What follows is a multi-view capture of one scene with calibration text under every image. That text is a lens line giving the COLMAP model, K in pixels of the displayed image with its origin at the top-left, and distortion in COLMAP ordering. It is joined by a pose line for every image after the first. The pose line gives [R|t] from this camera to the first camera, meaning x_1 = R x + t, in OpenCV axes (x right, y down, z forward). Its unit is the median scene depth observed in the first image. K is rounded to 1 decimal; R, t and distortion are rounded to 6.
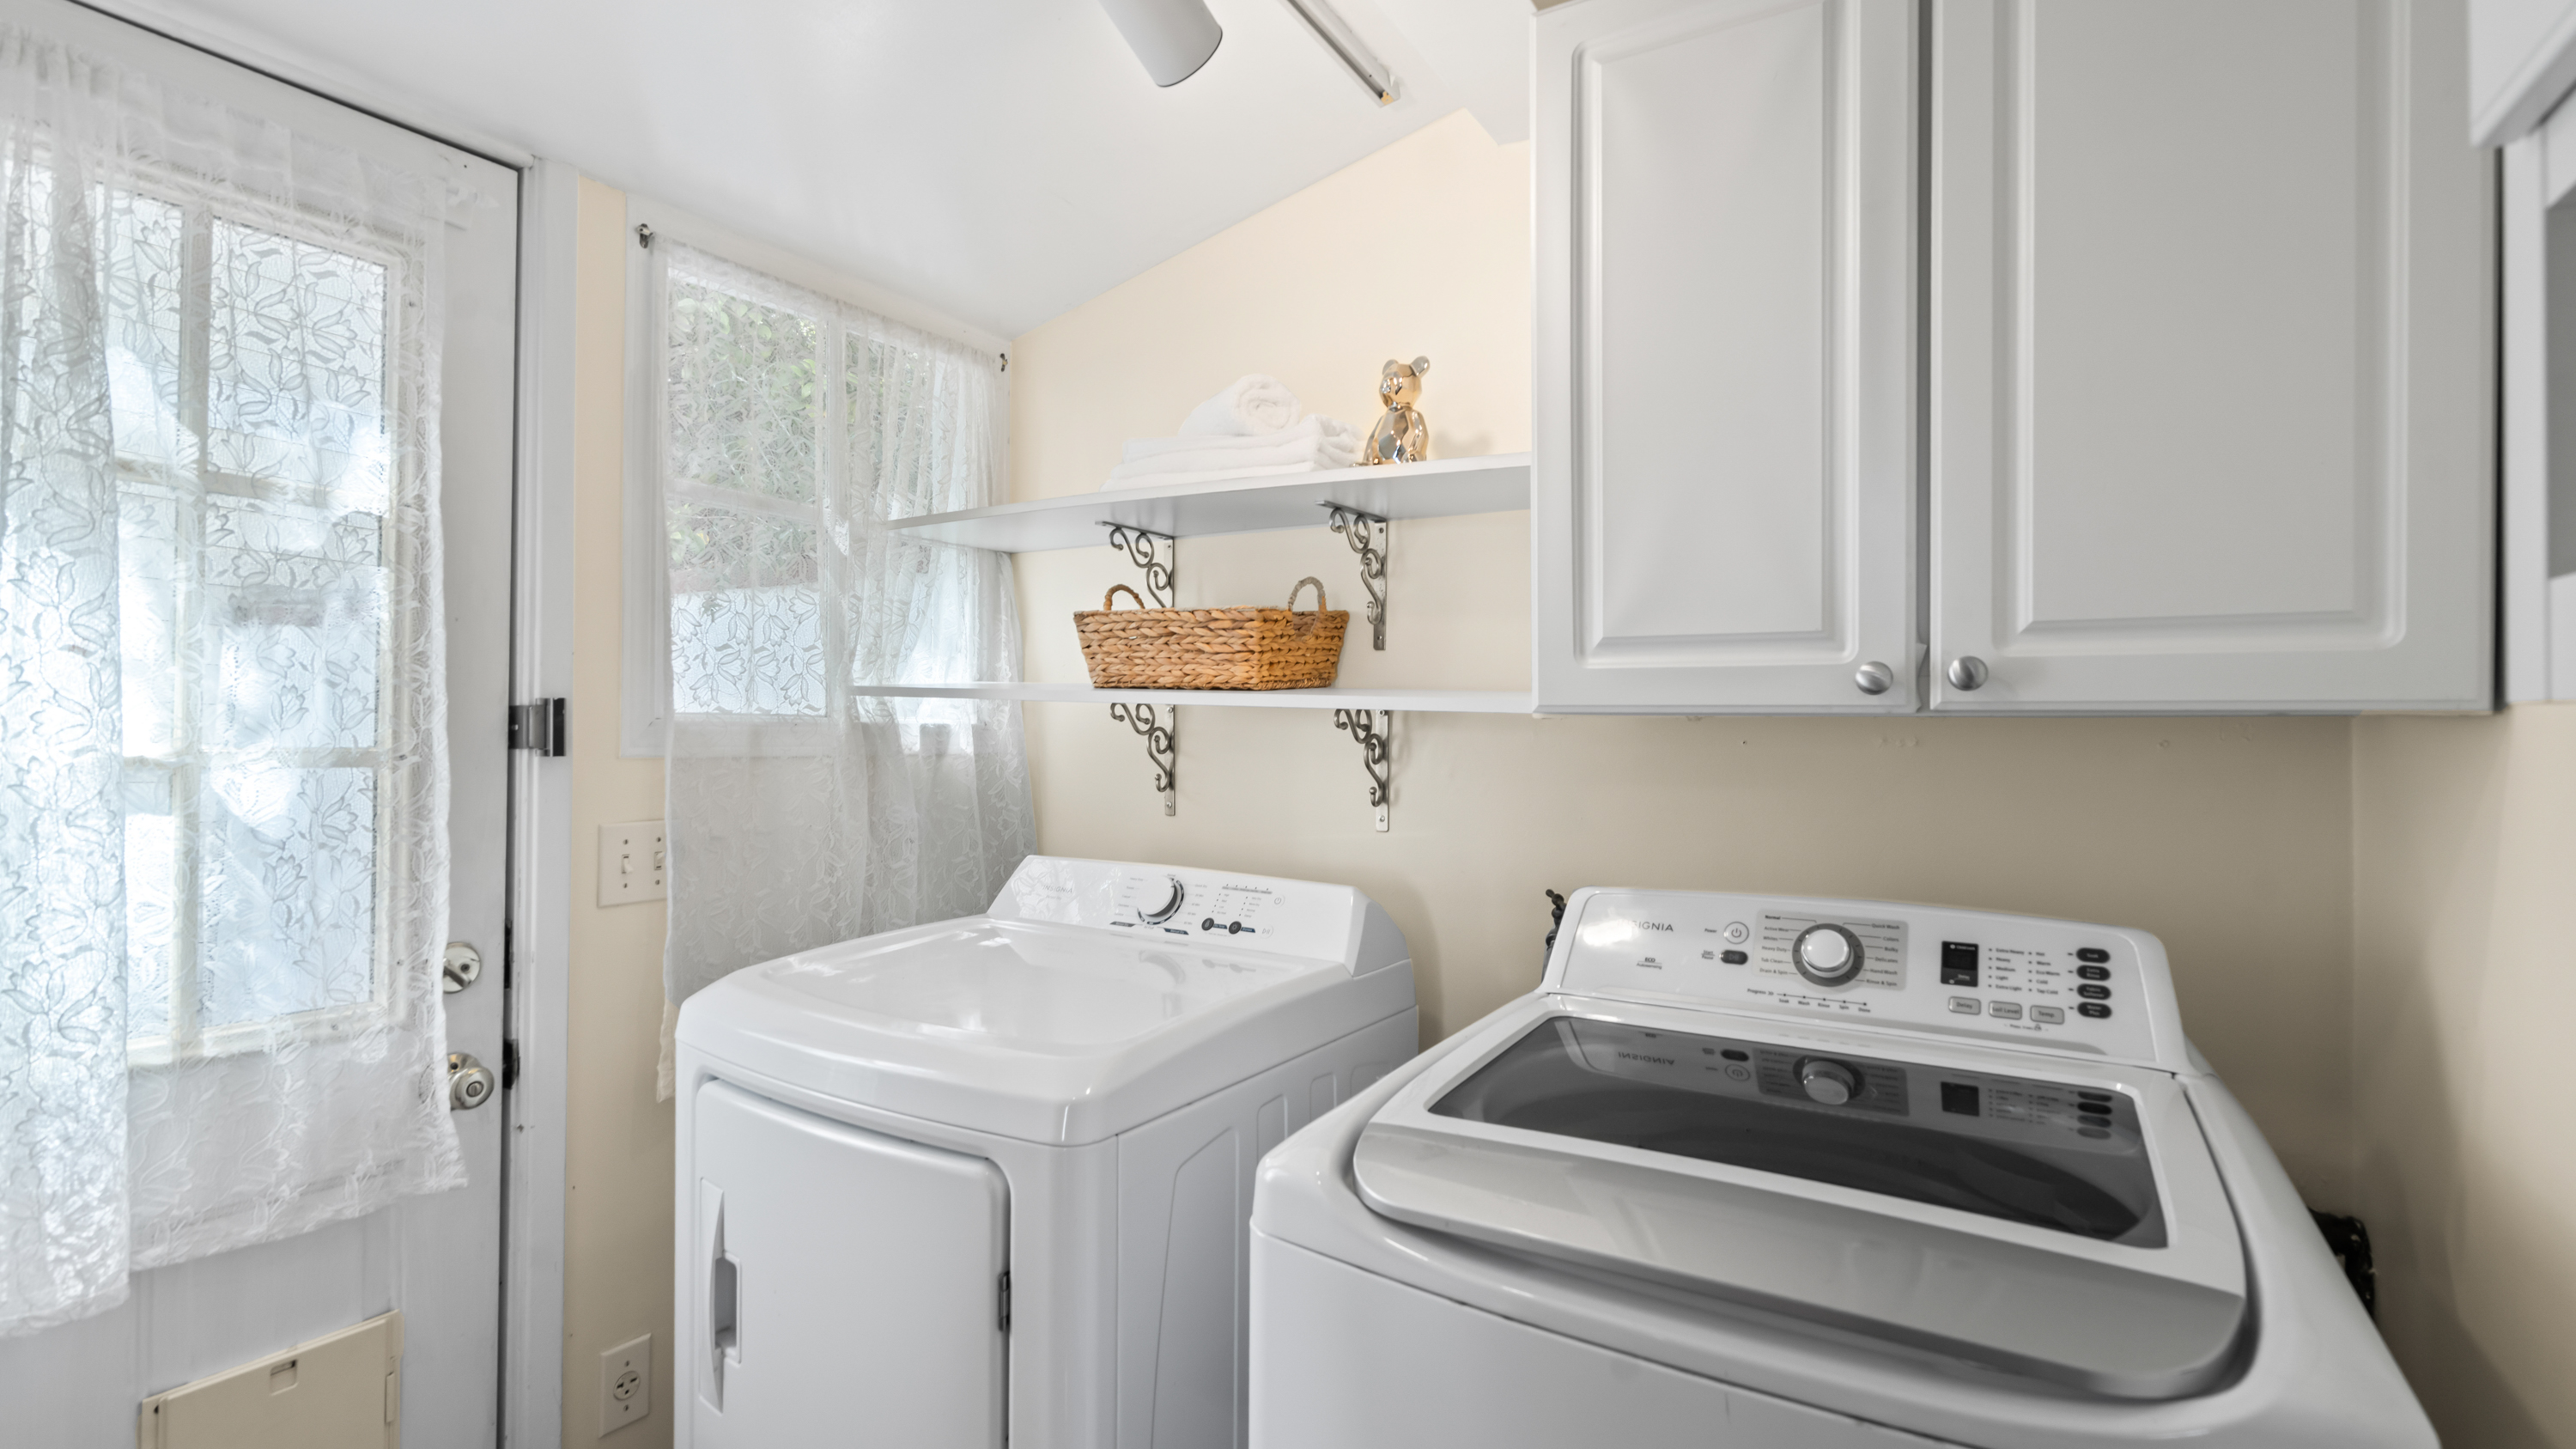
lens RADIAL K [[1151.7, 0, 1300.2], [0, 1151.7, 711.9], [0, 0, 1]] dist [0.001439, 0.000533]
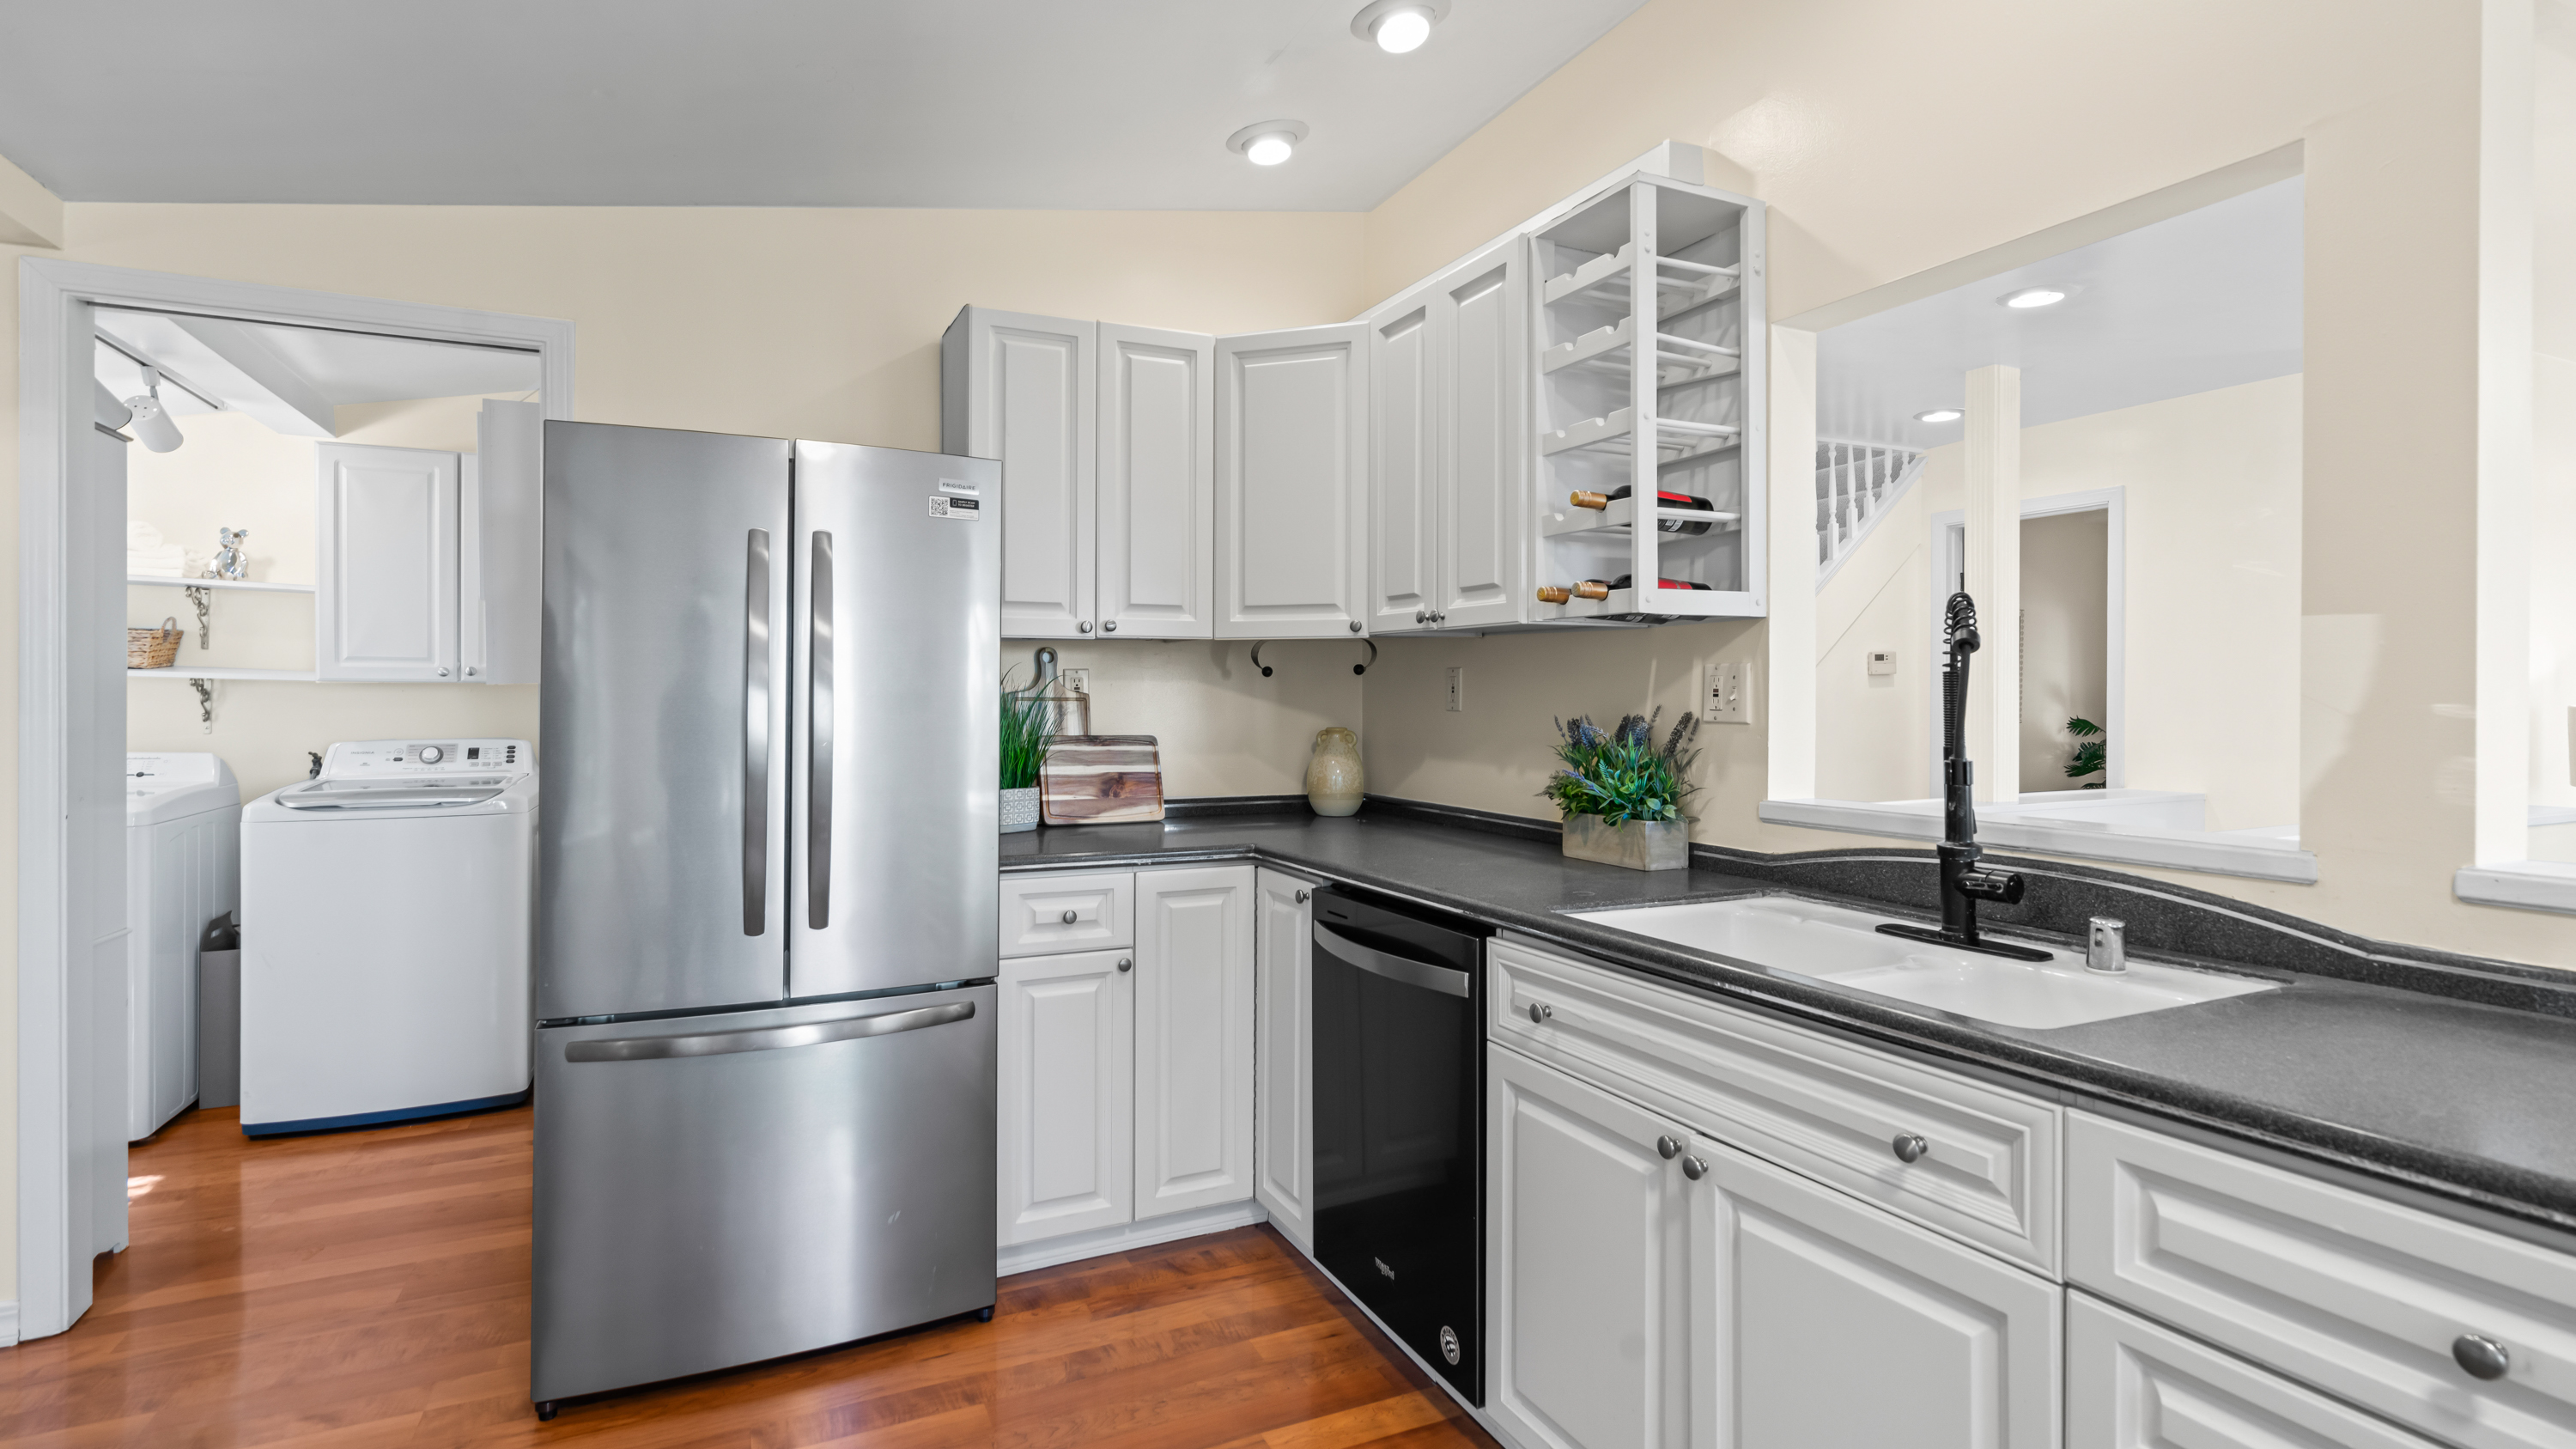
lens RADIAL K [[1203.7, 0, 1288.8], [0, 1203.7, 697.5], [0, 0, 1]] dist [0.000772, 0.000856]
pose [[0.544650, -0.010870, 0.838593, -0.802227], [-0.011902, 0.999715, 0.020688, -0.038945], [-0.838579, -0.021249, 0.544365, -2.150738]]
